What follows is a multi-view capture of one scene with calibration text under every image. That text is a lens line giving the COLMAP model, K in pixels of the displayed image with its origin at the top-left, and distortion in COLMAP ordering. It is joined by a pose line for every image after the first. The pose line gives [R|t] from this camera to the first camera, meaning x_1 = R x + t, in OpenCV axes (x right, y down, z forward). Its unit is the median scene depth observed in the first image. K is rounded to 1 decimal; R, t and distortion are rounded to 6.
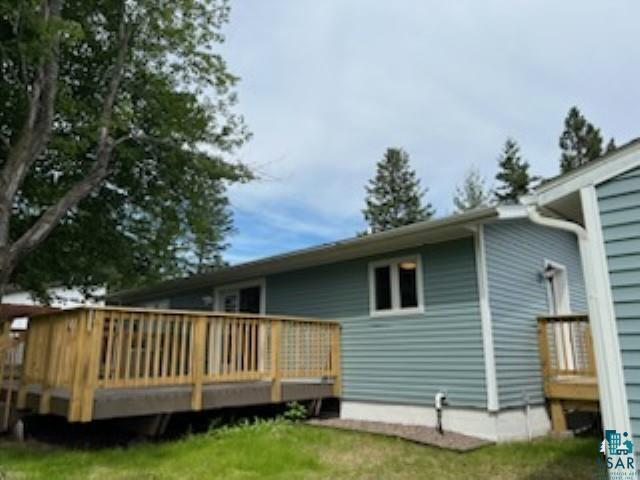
lens RADIAL K [[471.4, 0, 319.5], [0, 471.4, 252.1], [0, 0, 1]] dist [0.010201, -0.002545]
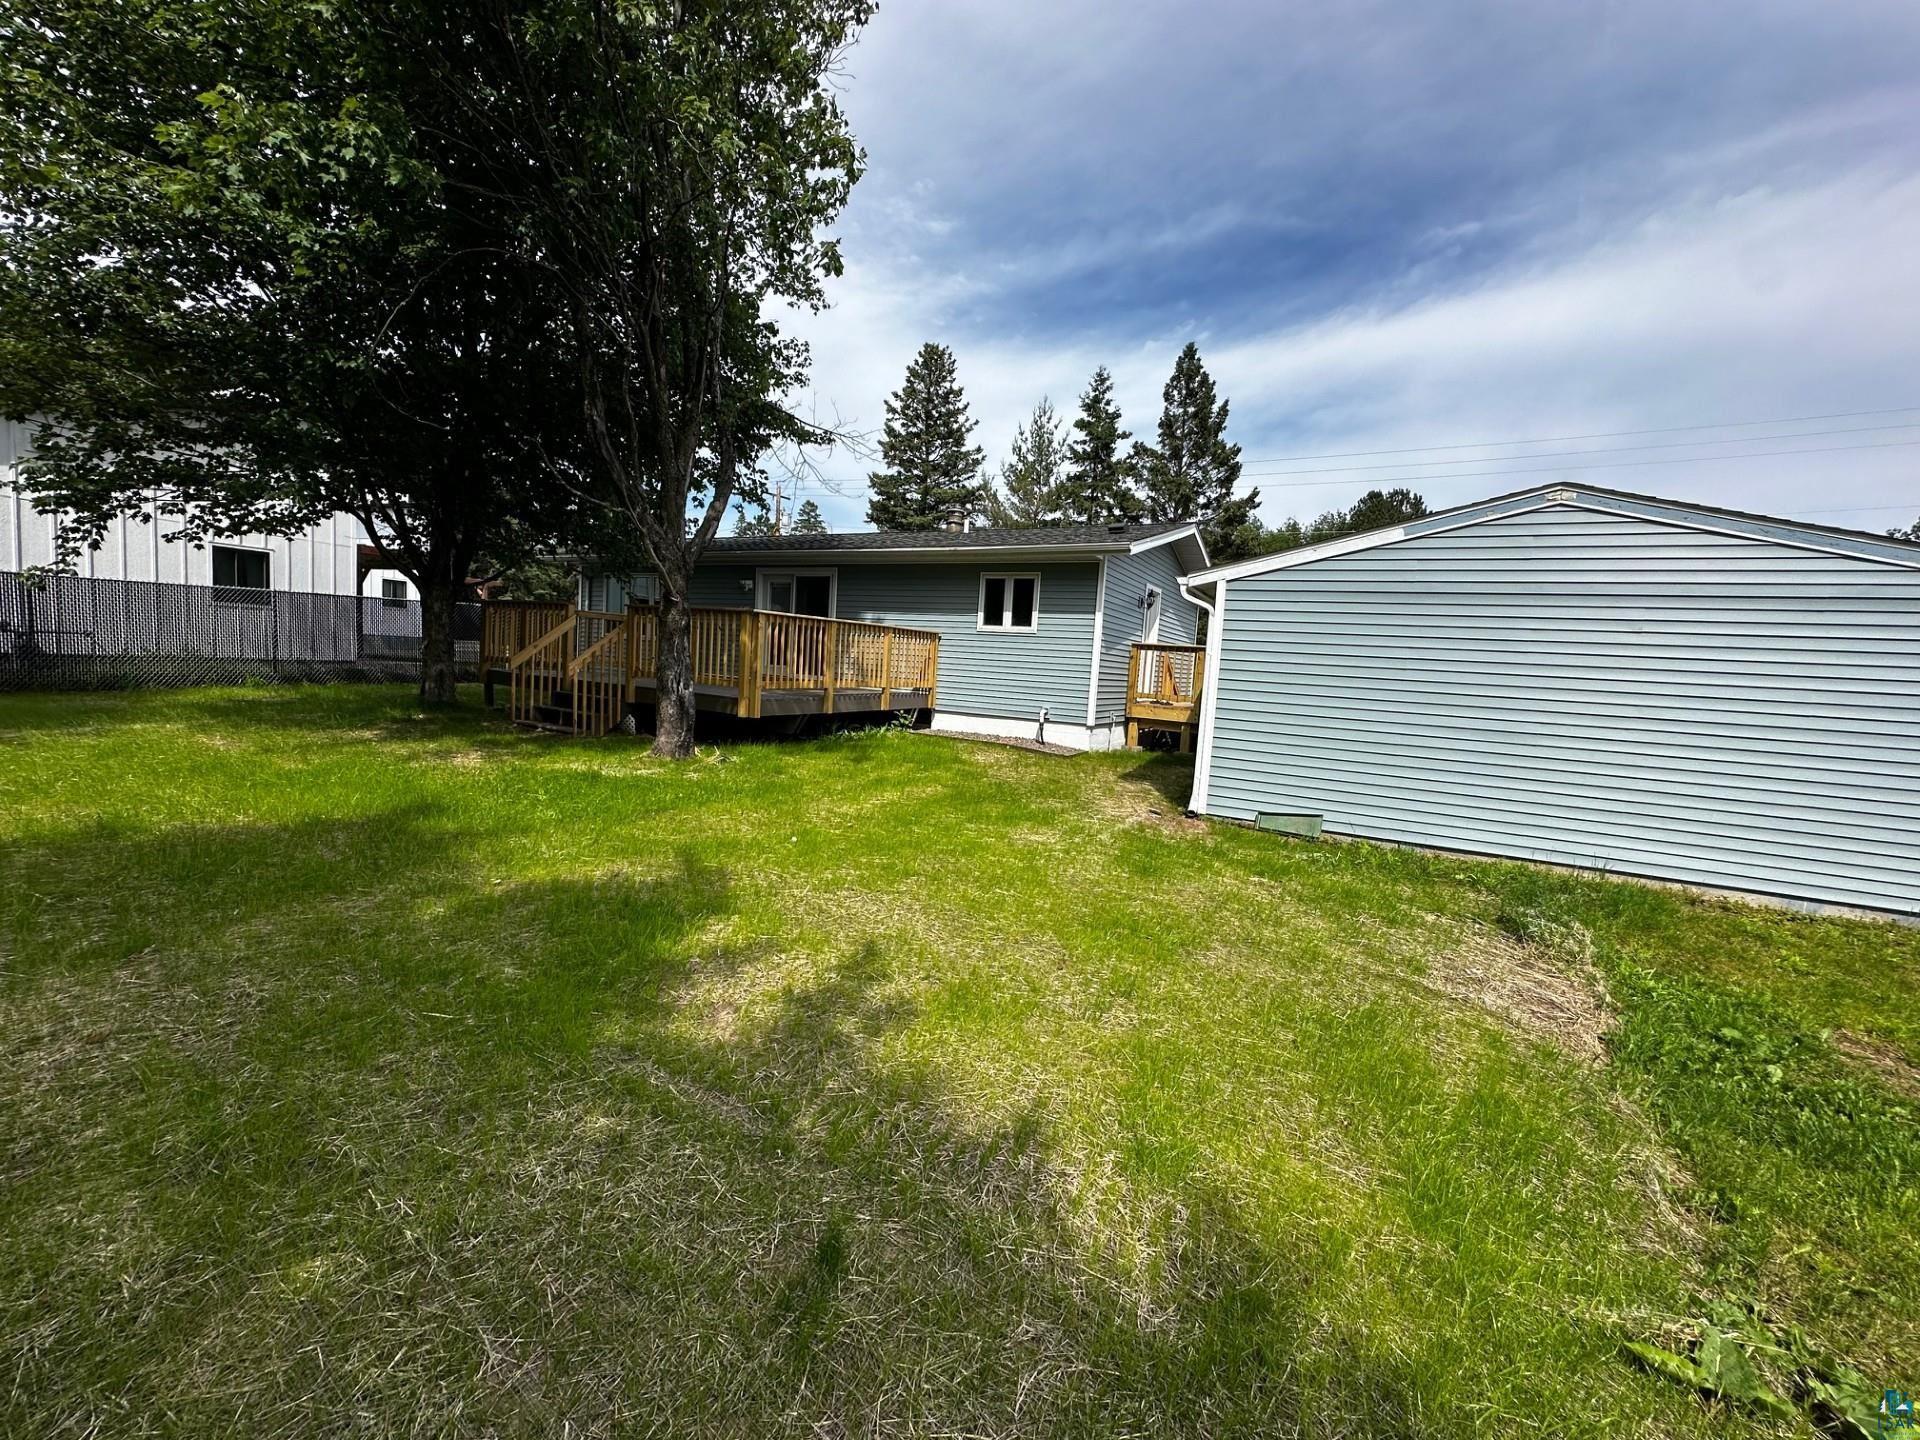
lens RADIAL K [[766.6, 0, 960.0], [0, 766.6, 720.0], [0, 0, 1]] dist [-0.000401, -0.000088]
pose [[0.954375, 0.043334, 0.295451, -0.123278], [-0.130248, 0.950744, 0.281286, -0.040680], [-0.268709, -0.306934, 0.913010, -0.155031]]
